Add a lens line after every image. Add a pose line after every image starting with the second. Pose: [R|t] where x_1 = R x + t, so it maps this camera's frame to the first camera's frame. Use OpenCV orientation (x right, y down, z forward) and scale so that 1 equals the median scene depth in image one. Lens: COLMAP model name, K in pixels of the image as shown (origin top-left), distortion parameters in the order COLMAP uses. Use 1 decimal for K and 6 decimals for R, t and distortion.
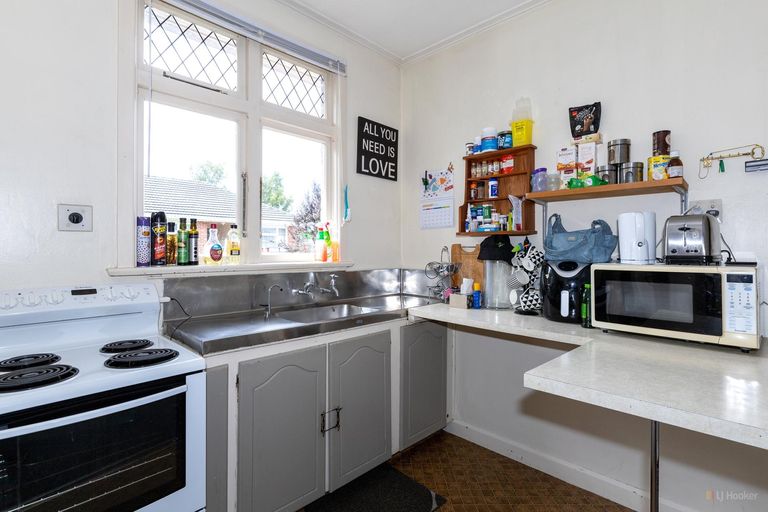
lens RADIAL K [[373.3, 0, 384.8], [0, 373.3, 244.7], [0, 0, 1]] dist [0.000263, -0.000006]
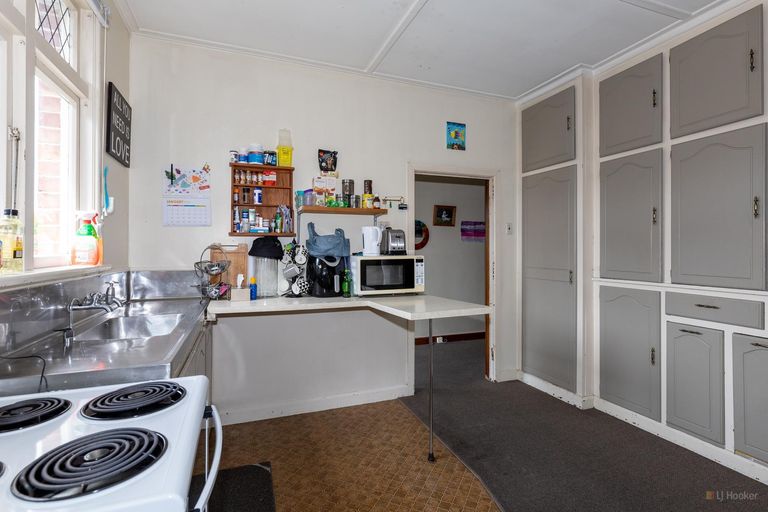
lens RADIAL K [[373.3, 0, 384.8], [0, 373.3, 244.7], [0, 0, 1]] dist [0.000263, -0.000006]
pose [[0.415687, 0.005718, 0.909490, -0.636383], [-0.007715, 0.999966, -0.002761, 0.002271], [-0.909475, -0.005869, 0.415718, 0.156735]]
